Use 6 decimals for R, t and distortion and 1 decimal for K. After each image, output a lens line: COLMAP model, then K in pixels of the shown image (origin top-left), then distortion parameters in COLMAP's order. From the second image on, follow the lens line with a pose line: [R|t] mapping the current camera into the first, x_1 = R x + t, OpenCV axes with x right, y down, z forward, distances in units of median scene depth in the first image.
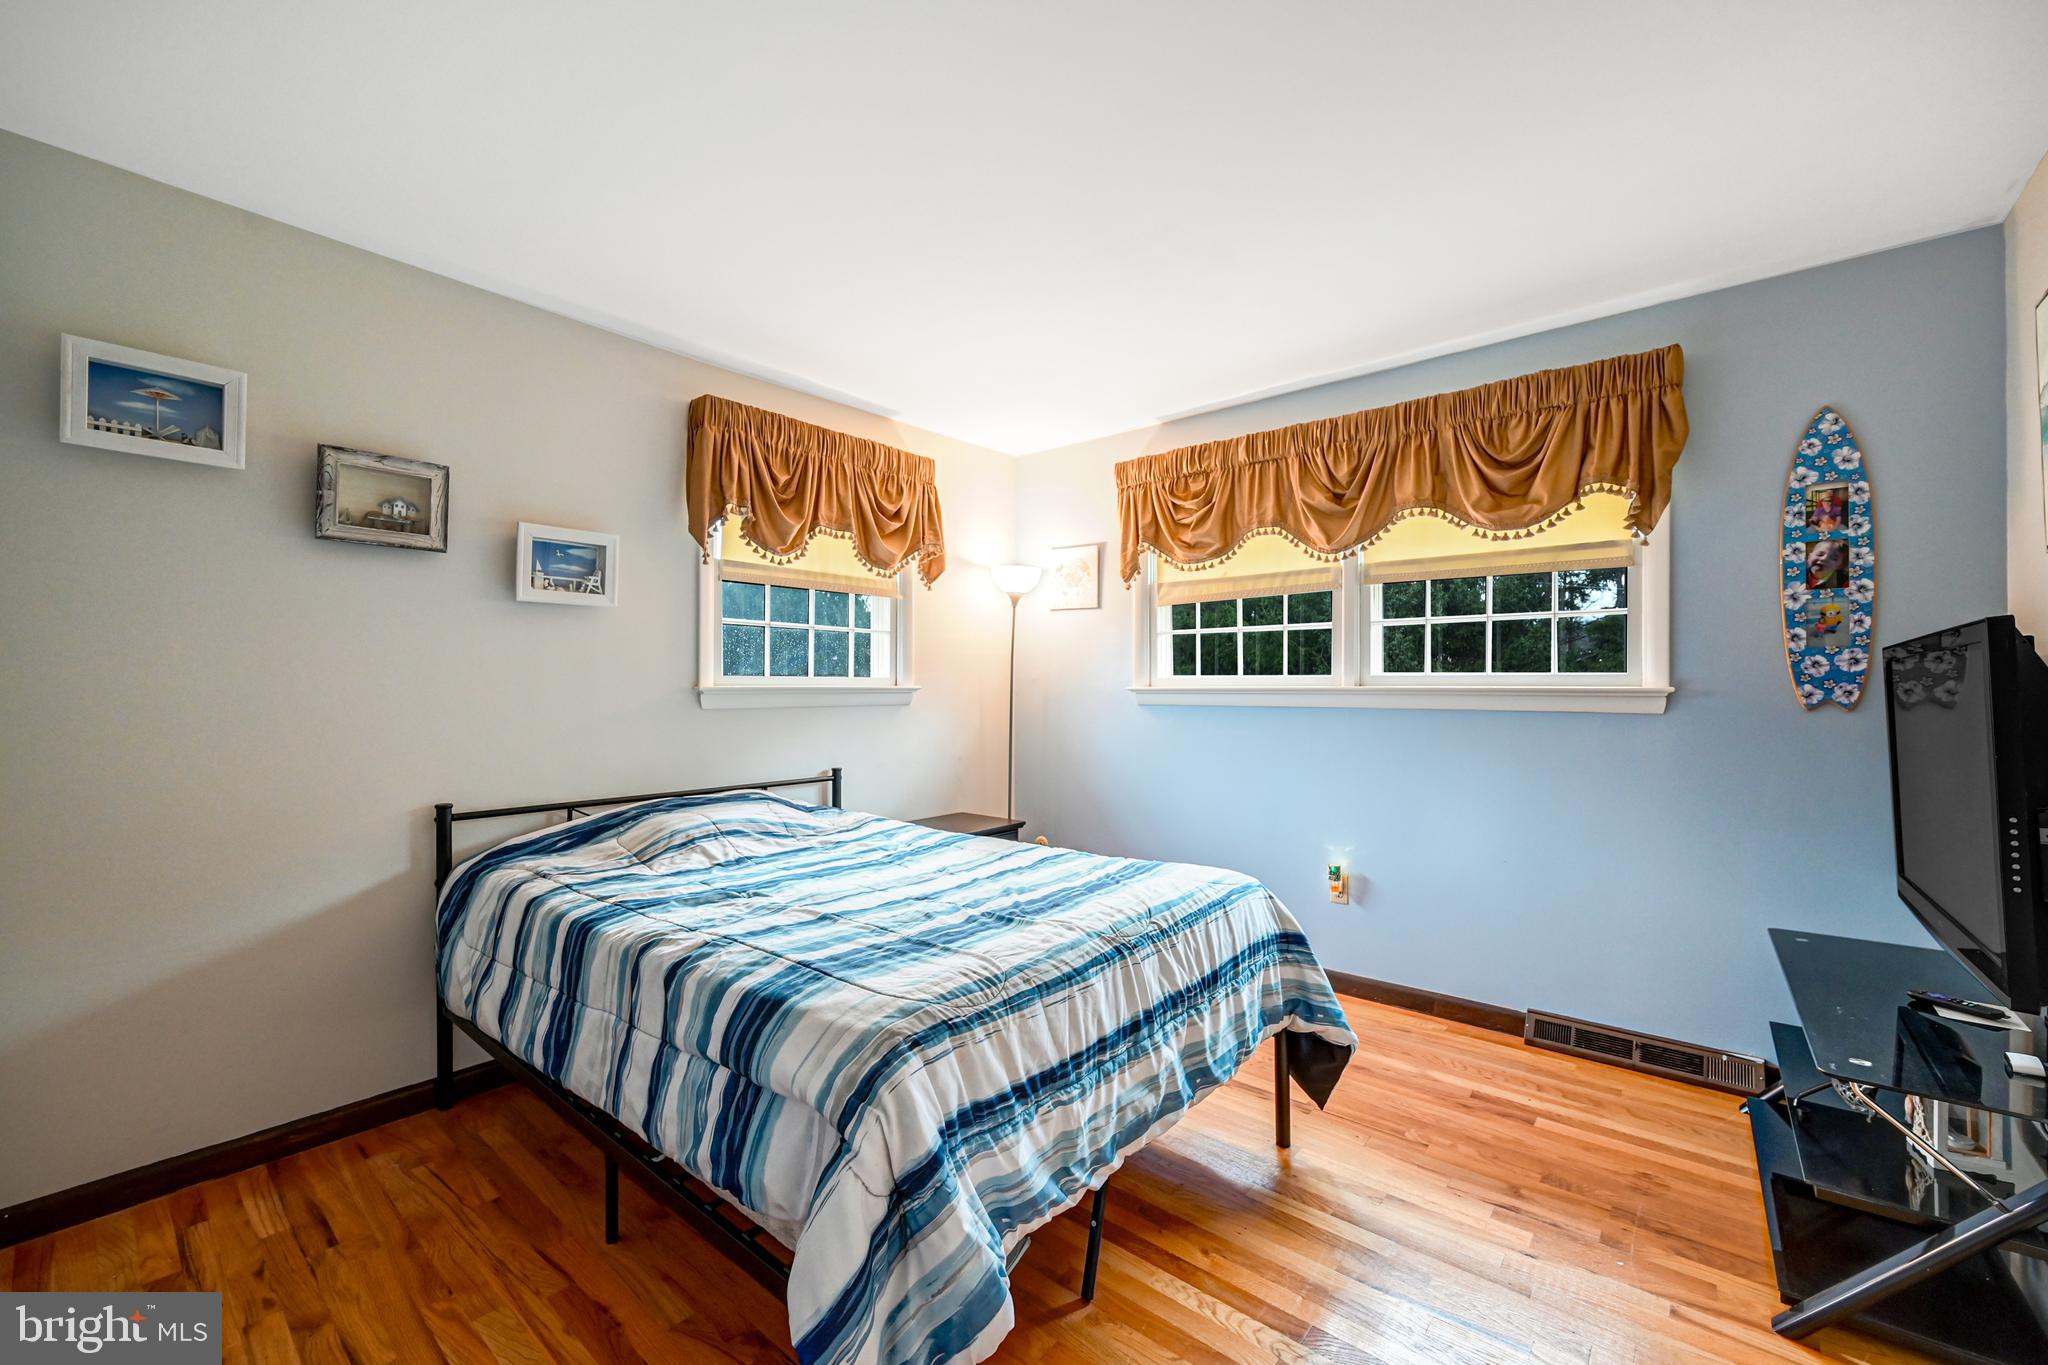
lens RADIAL K [[825.3, 0, 1027.5], [0, 825.3, 672.3], [0, 0, 1]] dist [-0.001613, 0.000226]
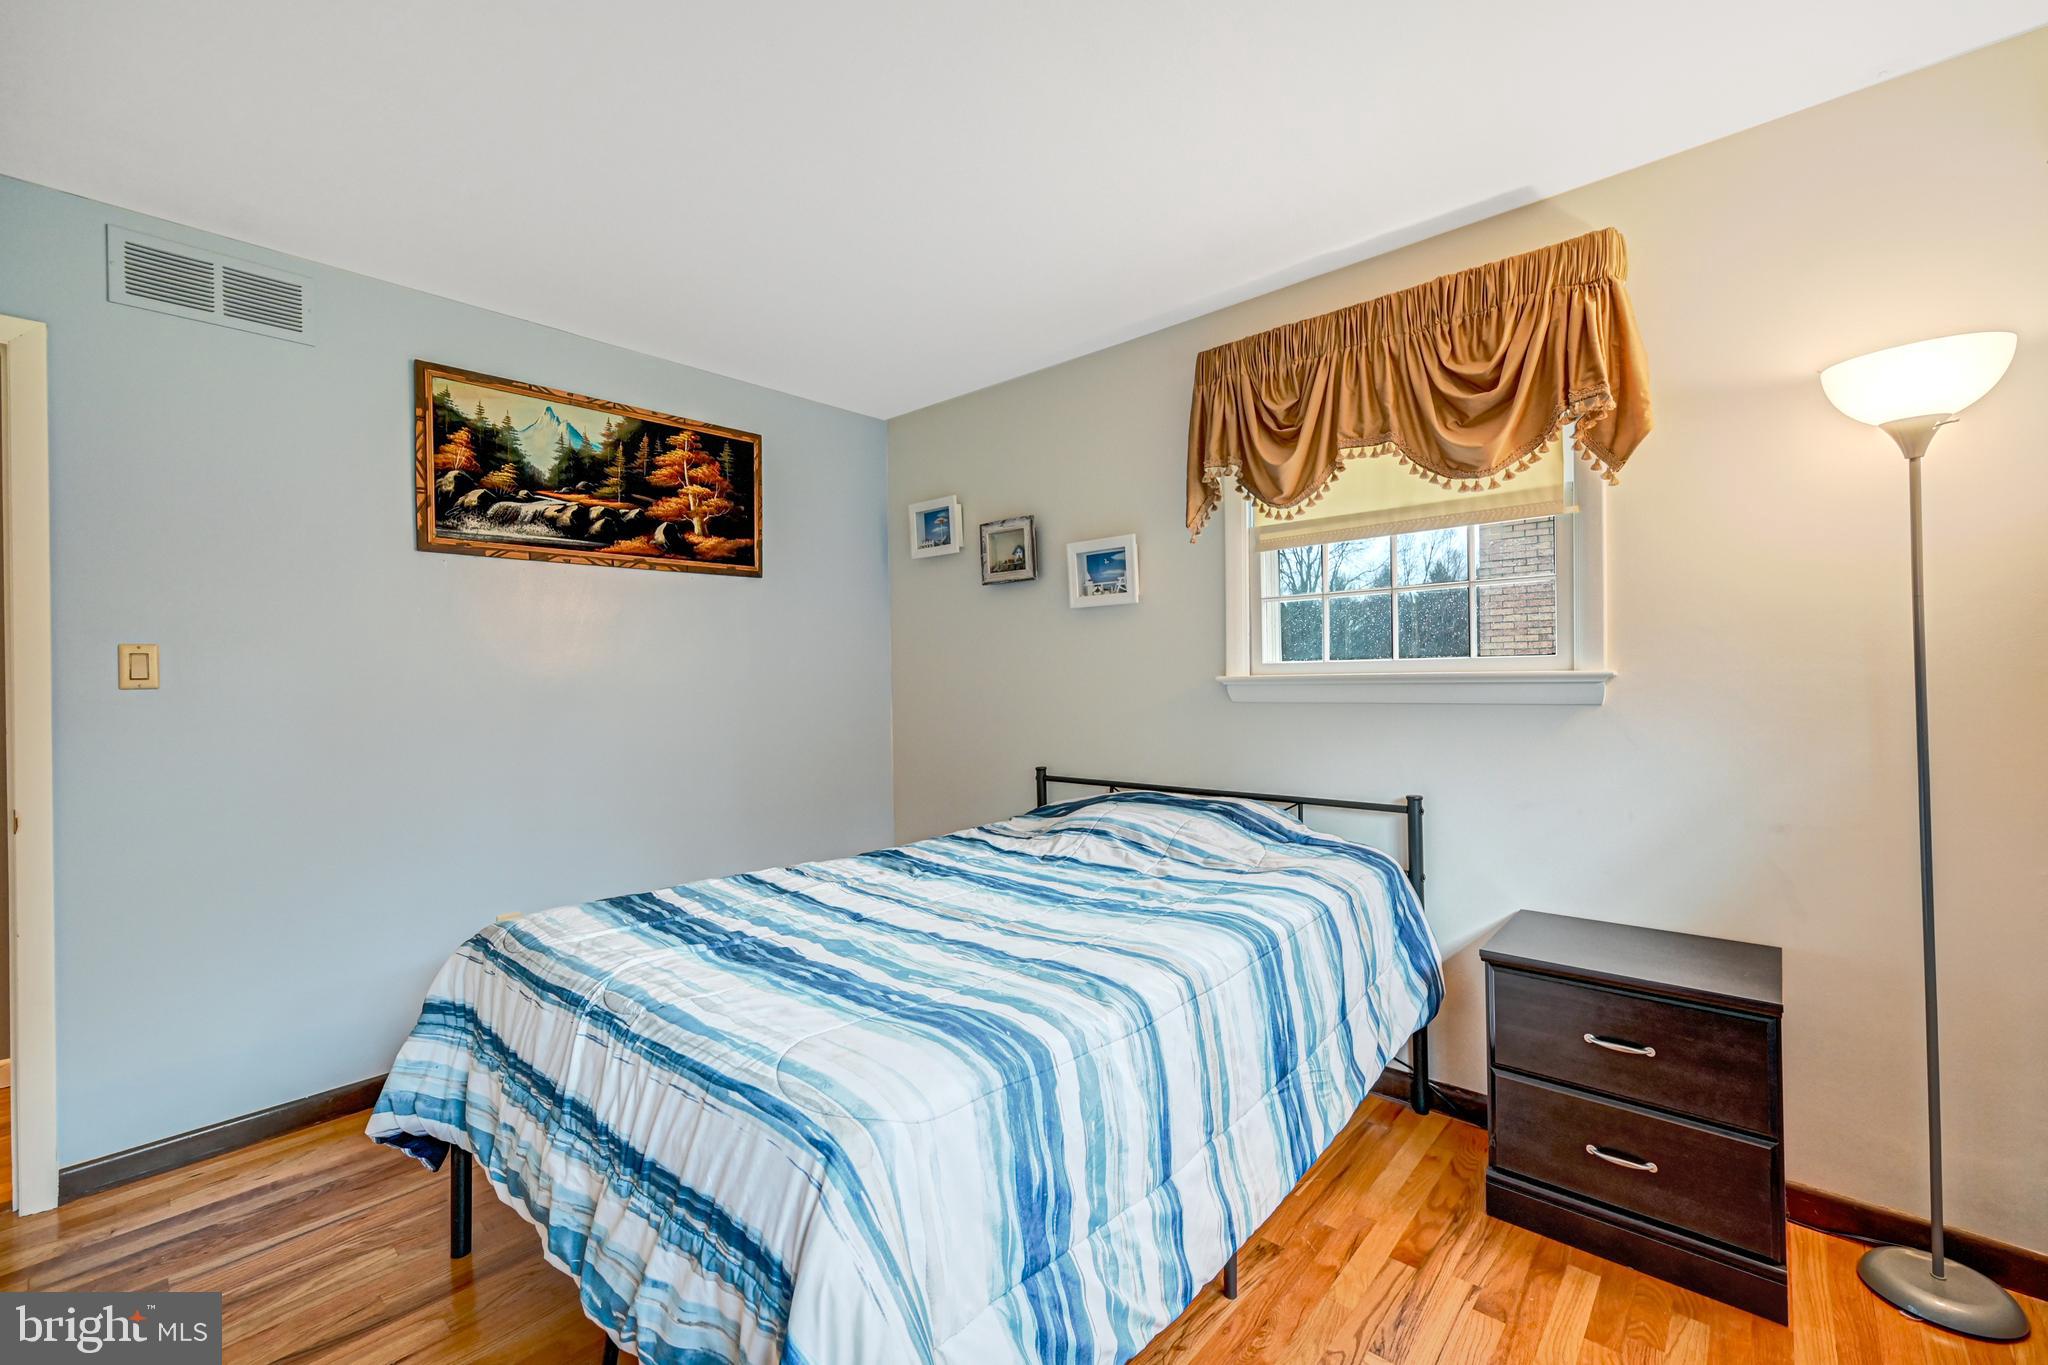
lens RADIAL K [[825.3, 0, 1015.9], [0, 825.3, 681.5], [0, 0, 1]] dist [-0.001613, 0.000226]
pose [[-0.022939, 0.006197, -0.999718, 0.547042], [0.034540, 0.999389, 0.005403, 0.010525], [0.999140, -0.034406, -0.023139, 0.854919]]
